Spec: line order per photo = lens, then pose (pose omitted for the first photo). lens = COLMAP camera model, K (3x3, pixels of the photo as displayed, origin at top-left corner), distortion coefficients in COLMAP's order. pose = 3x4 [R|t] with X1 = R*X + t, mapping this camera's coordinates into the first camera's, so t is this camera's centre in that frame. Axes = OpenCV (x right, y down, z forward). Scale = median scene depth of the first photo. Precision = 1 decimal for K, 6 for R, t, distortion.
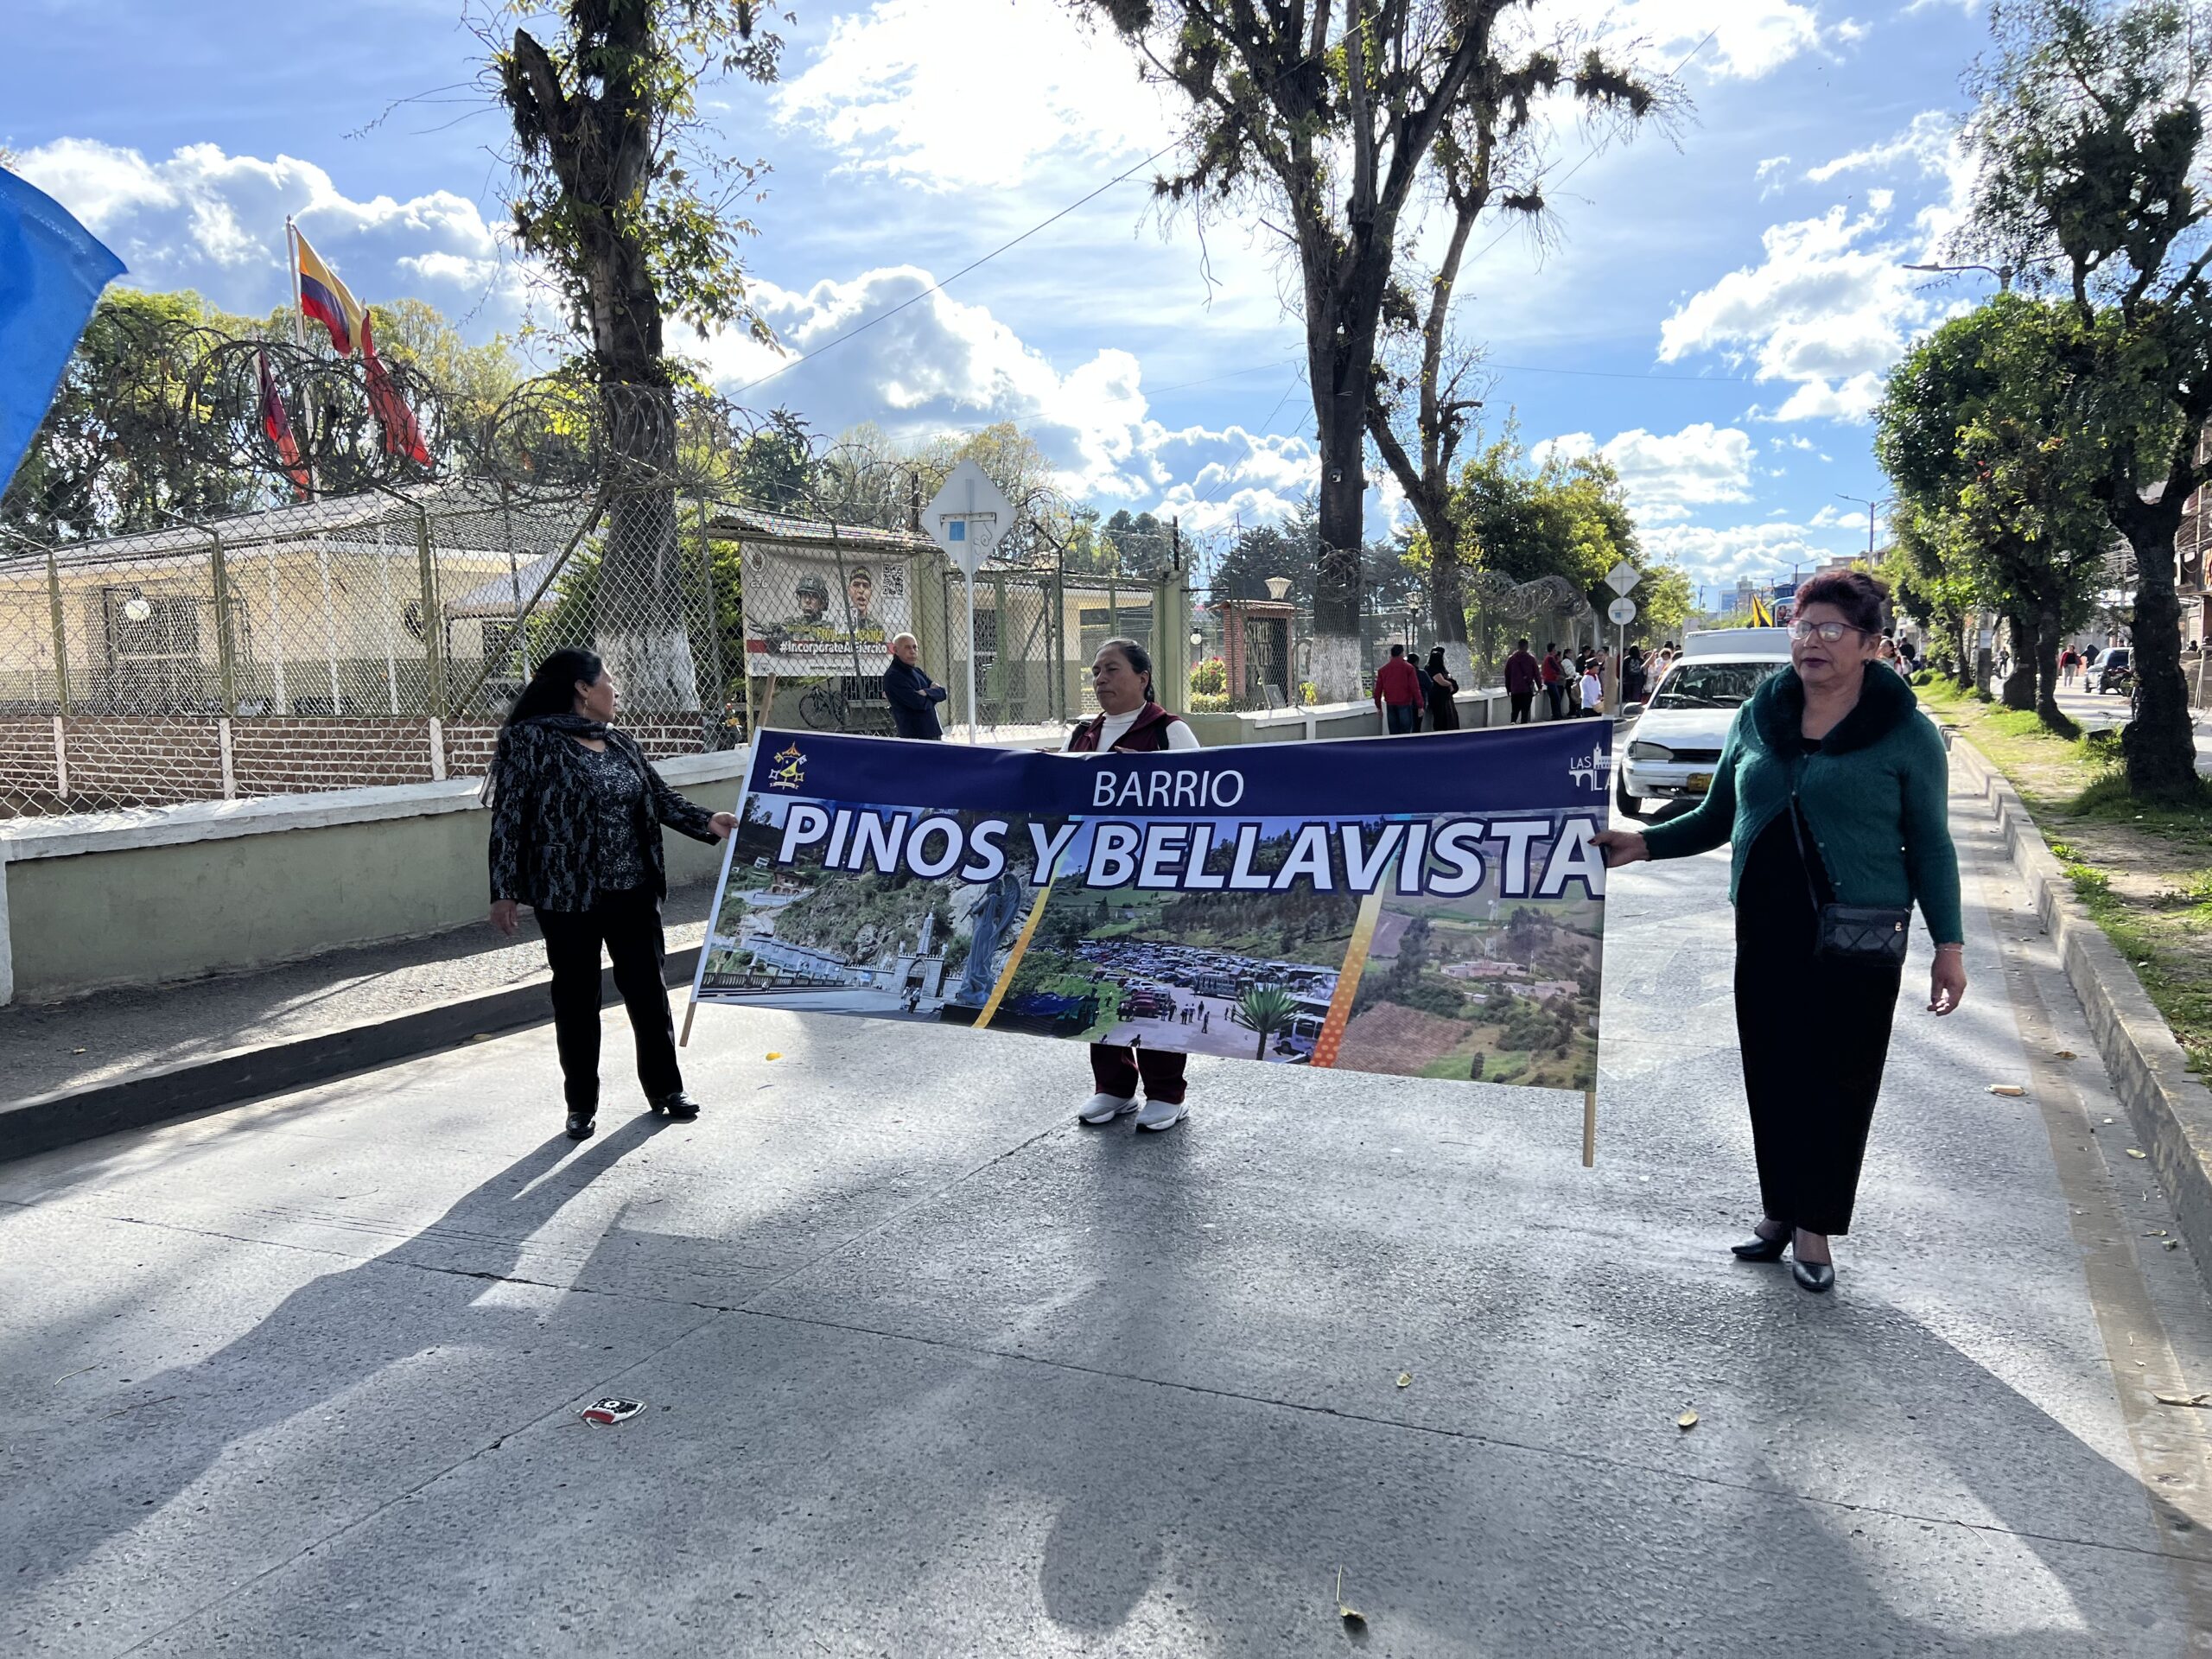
lens RADIAL K [[1636.1, 0, 1088.1], [0, 1636.1, 864.0], [0, 0, 1]] dist [0.053344, -0.058046]
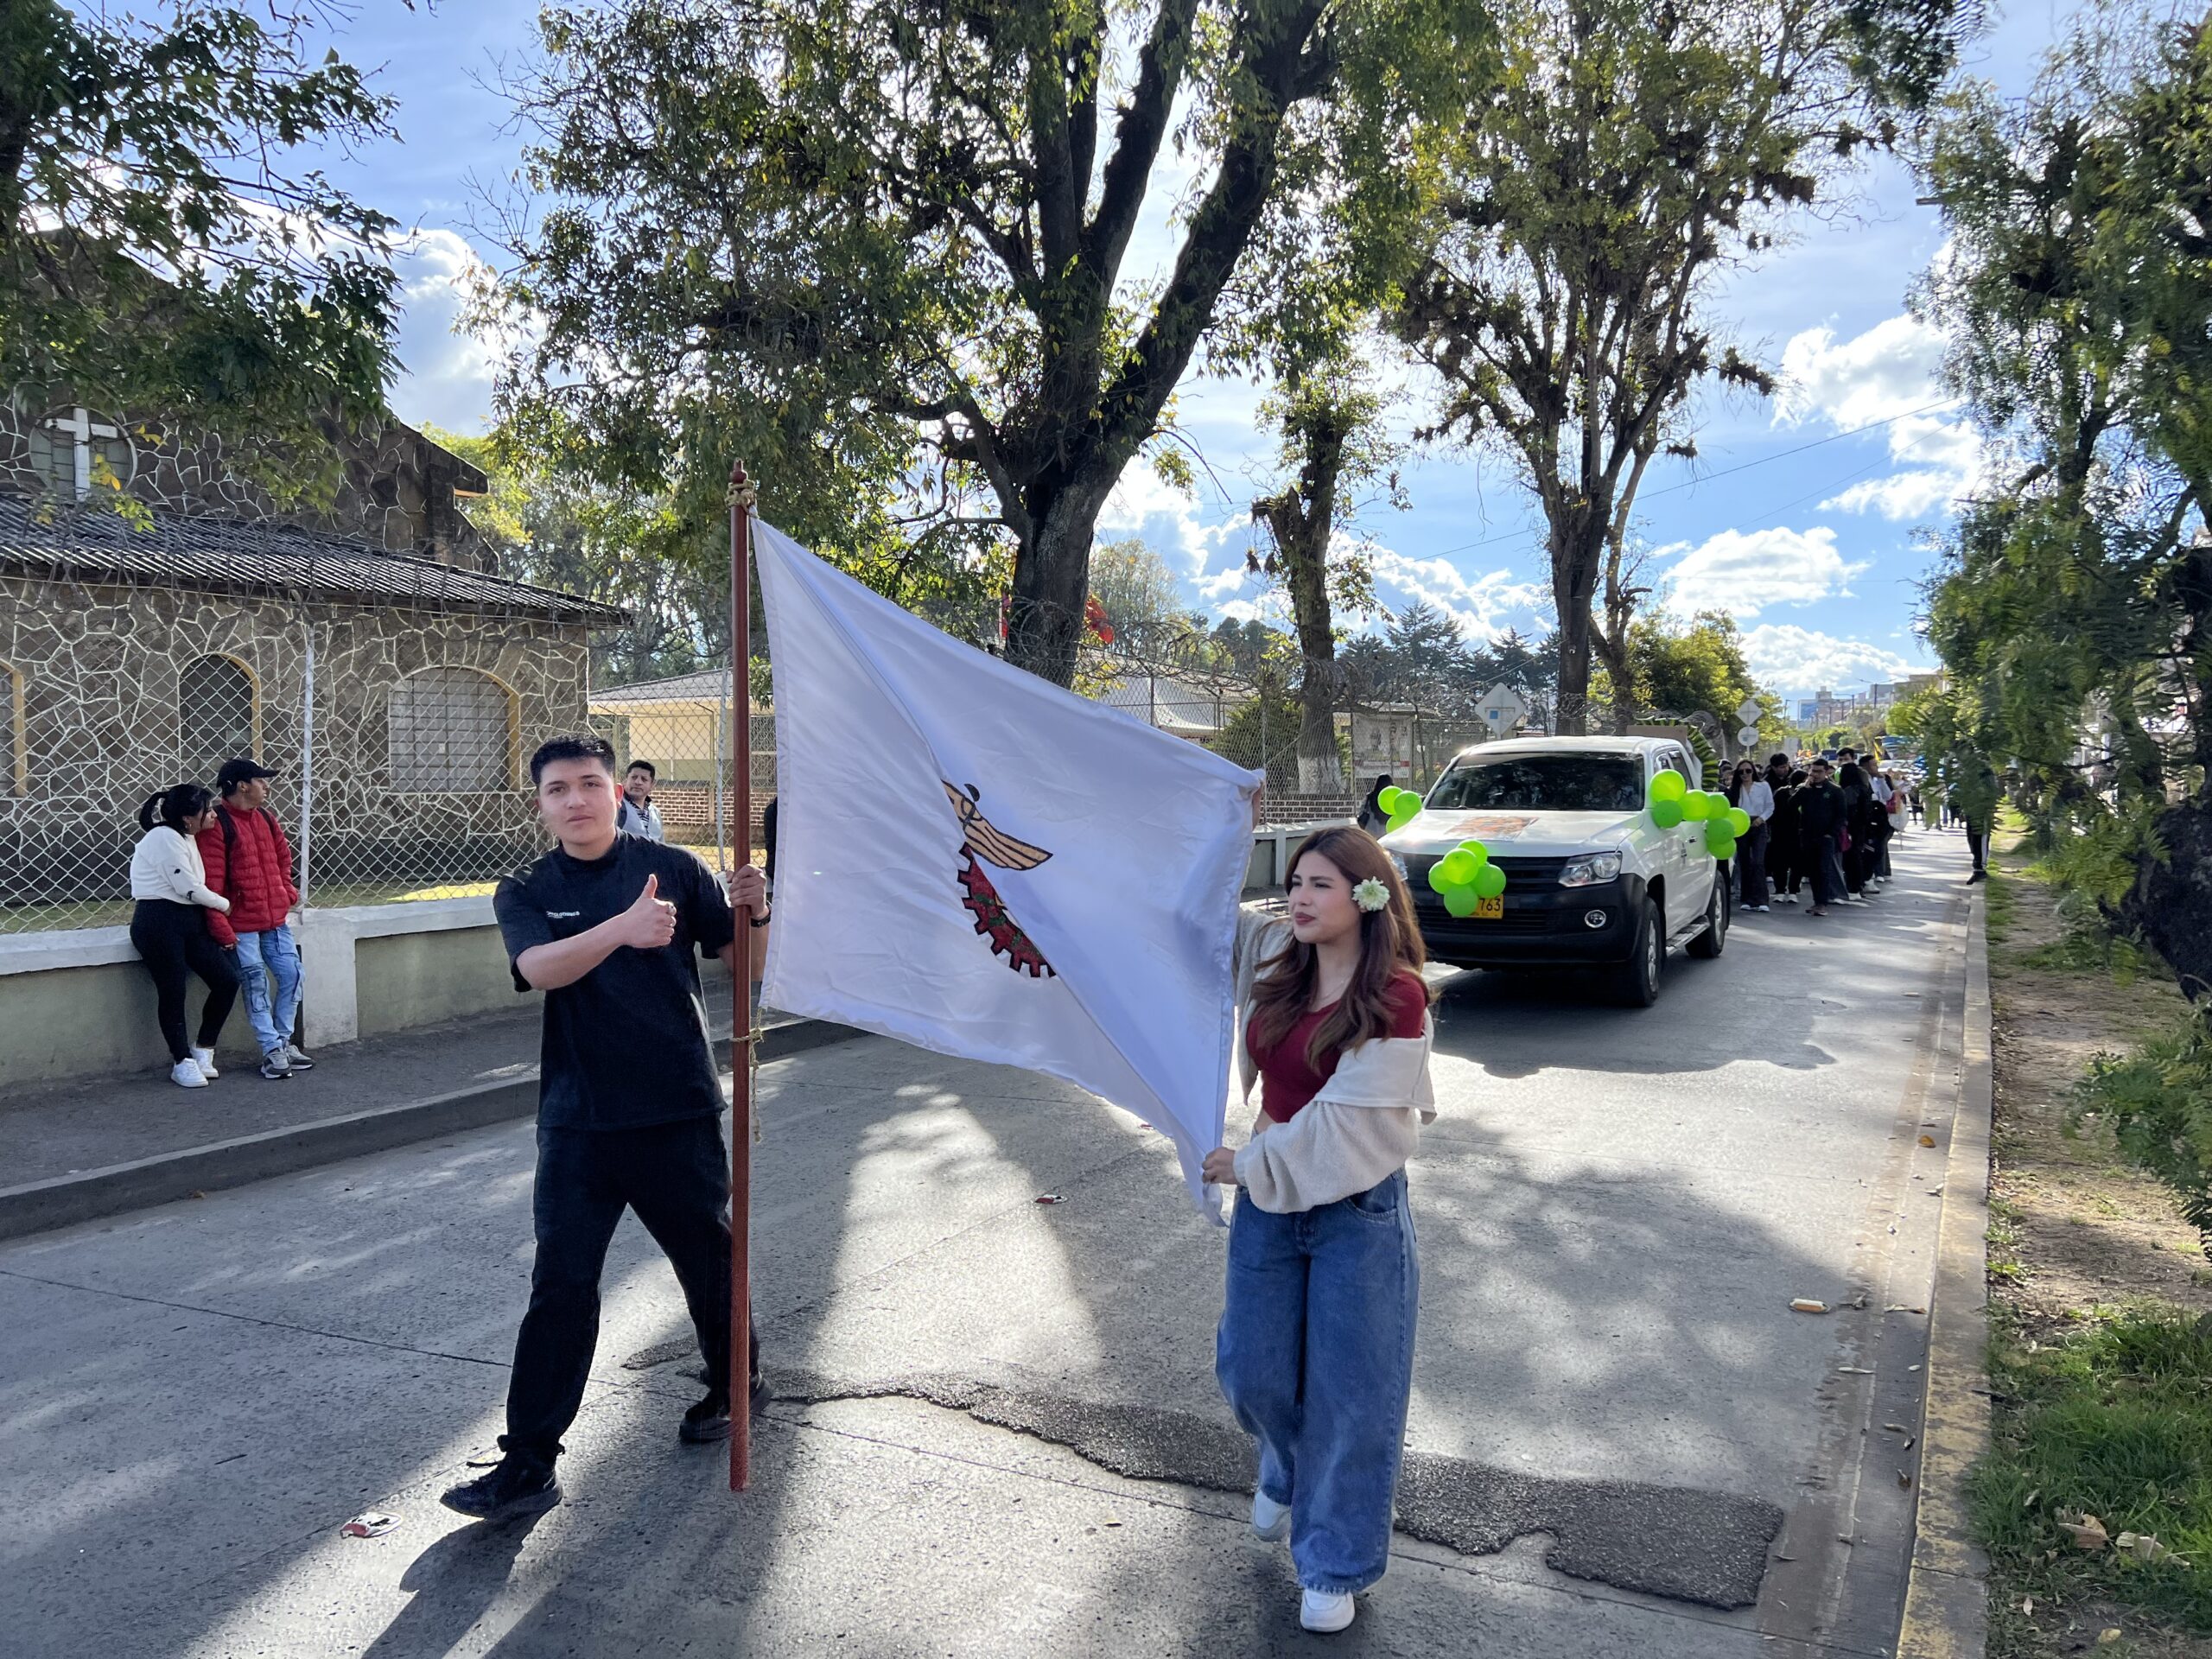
lens RADIAL K [[1636.1, 0, 1122.8], [0, 1636.1, 857.7], [0, 0, 1]] dist [0.053344, -0.058046]
pose [[0.999475, 0.022133, -0.023648, -0.174252], [-0.023520, 0.997915, -0.060108, 0.045249], [0.022268, 0.060633, 0.997912, -0.402303]]
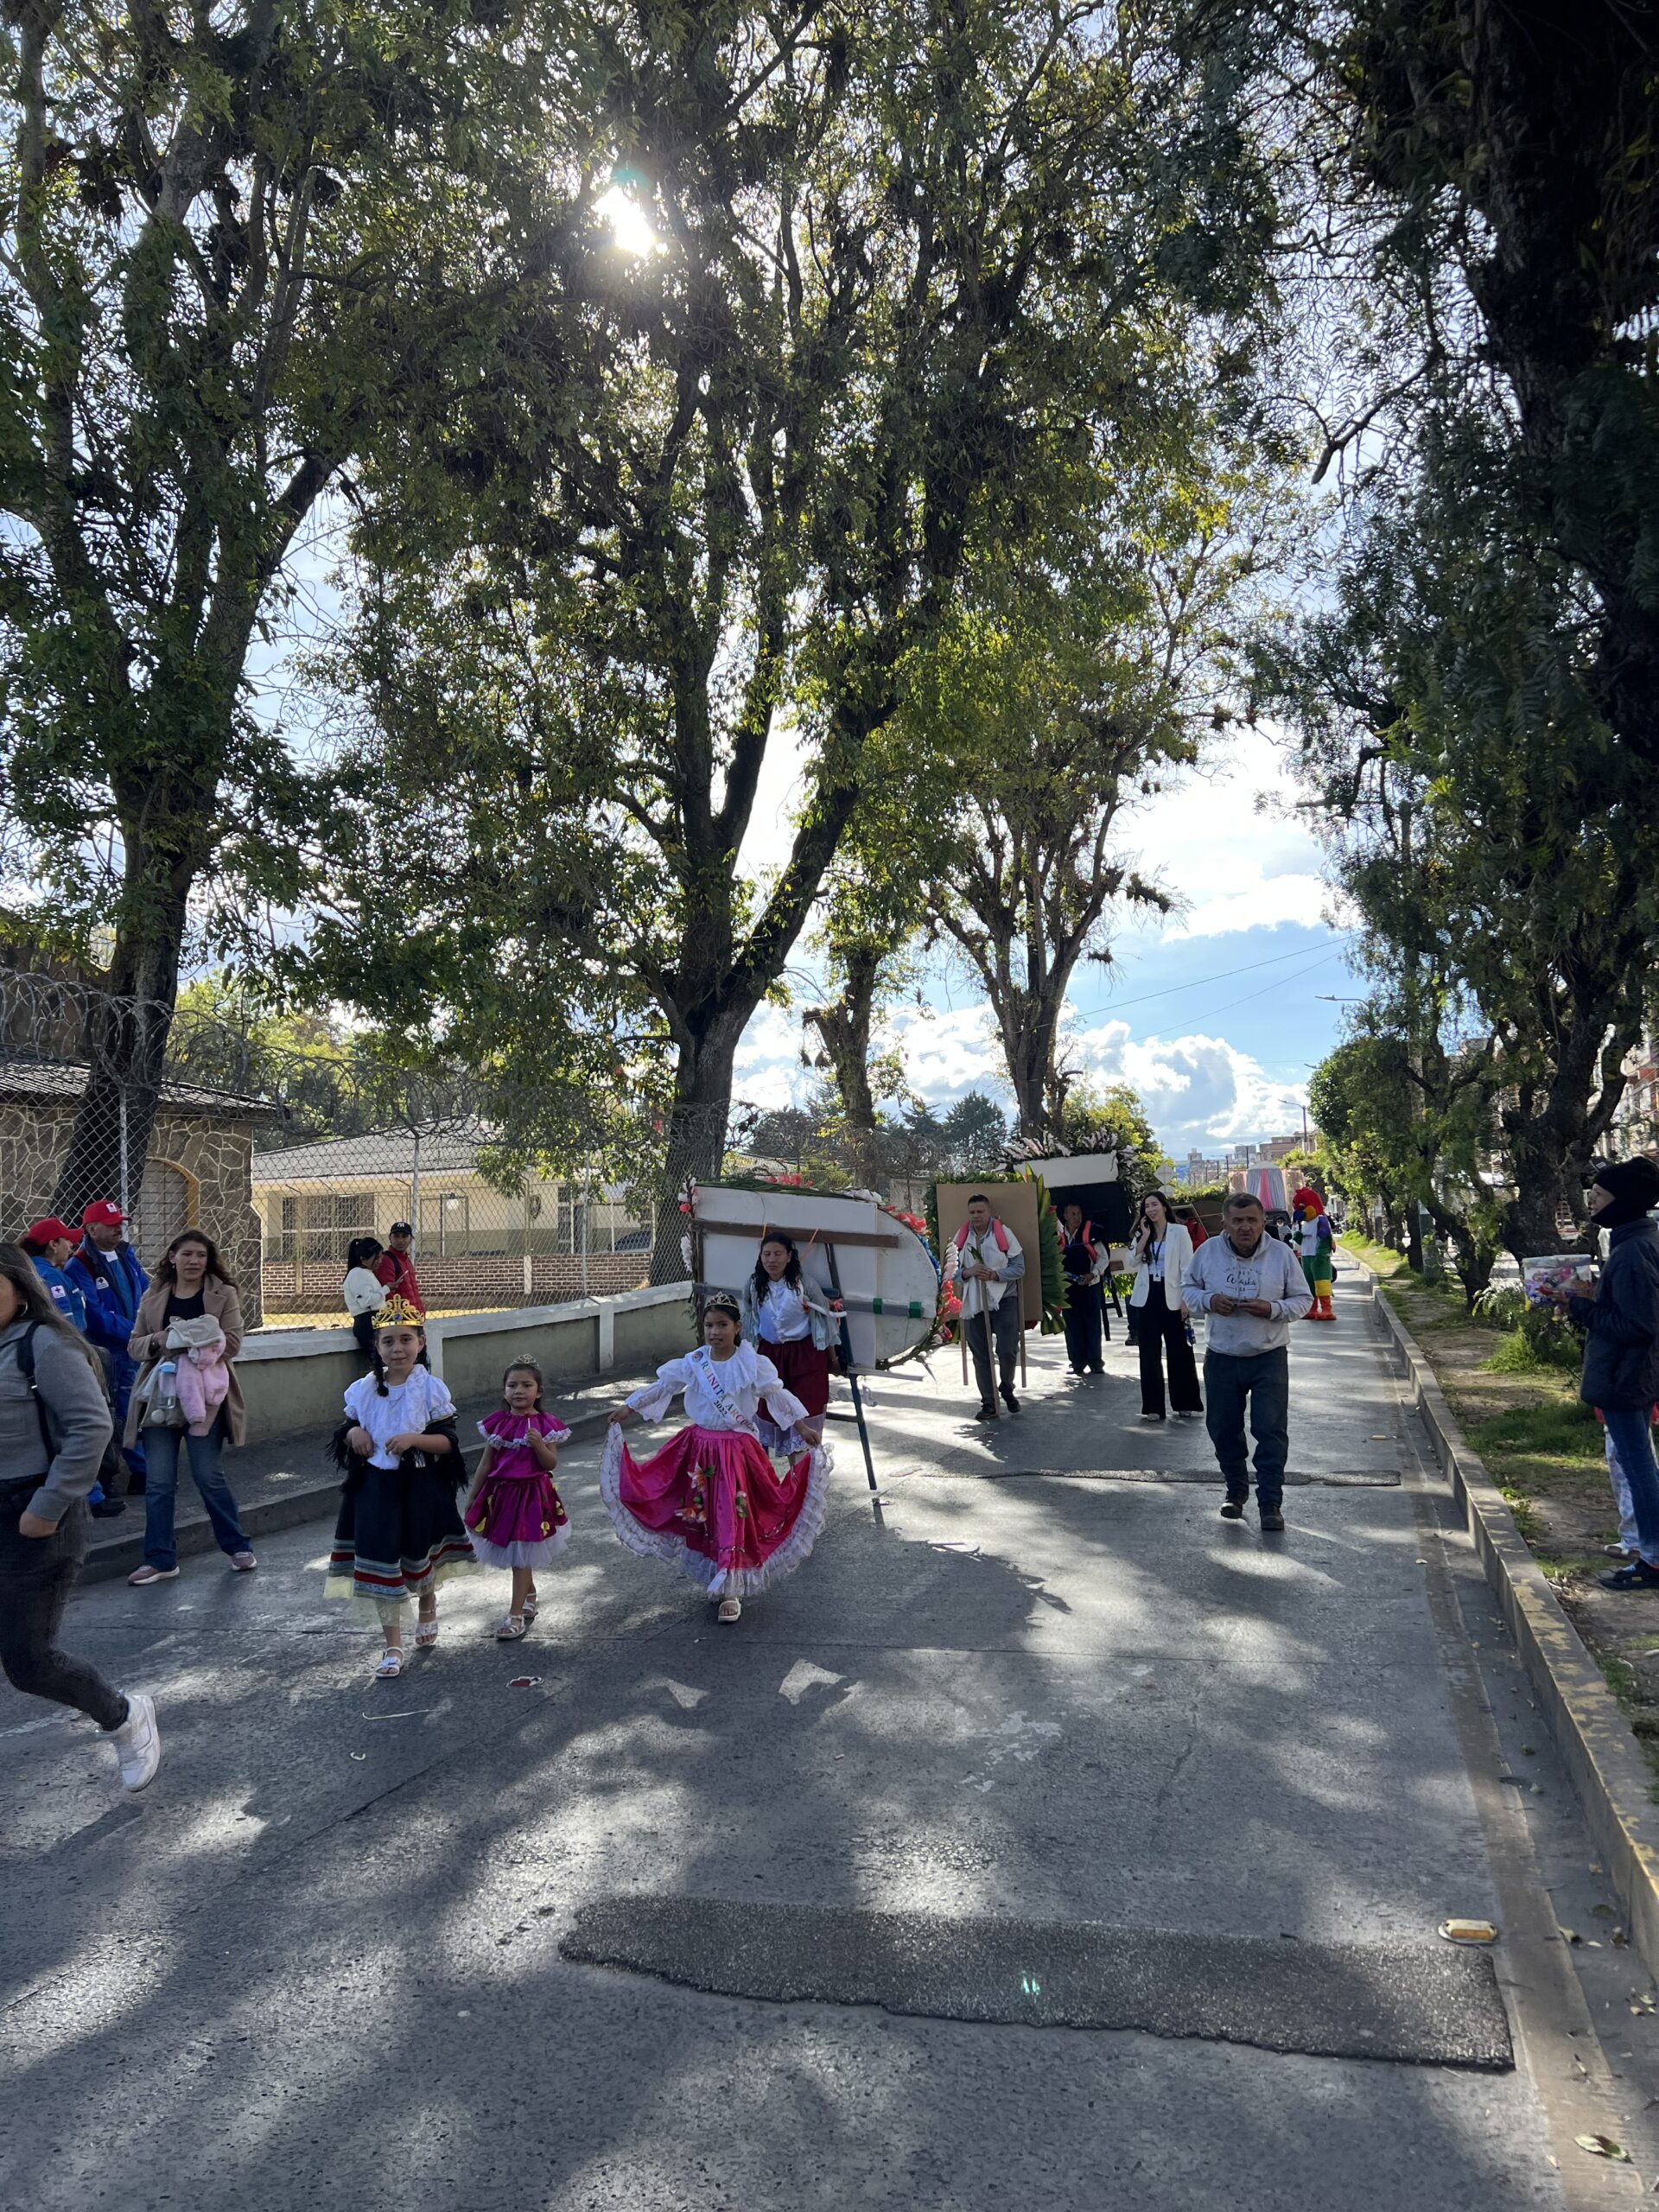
lens RADIAL K [[1636.1, 0, 828.1], [0, 1636.1, 1147.3], [0, 0, 1]] dist [0.053344, -0.058046]
pose [[0.988021, 0.000624, 0.154320, -0.270066], [0.025873, 0.985167, -0.169636, 0.070201], [-0.152137, 0.171596, 0.973349, -0.558494]]
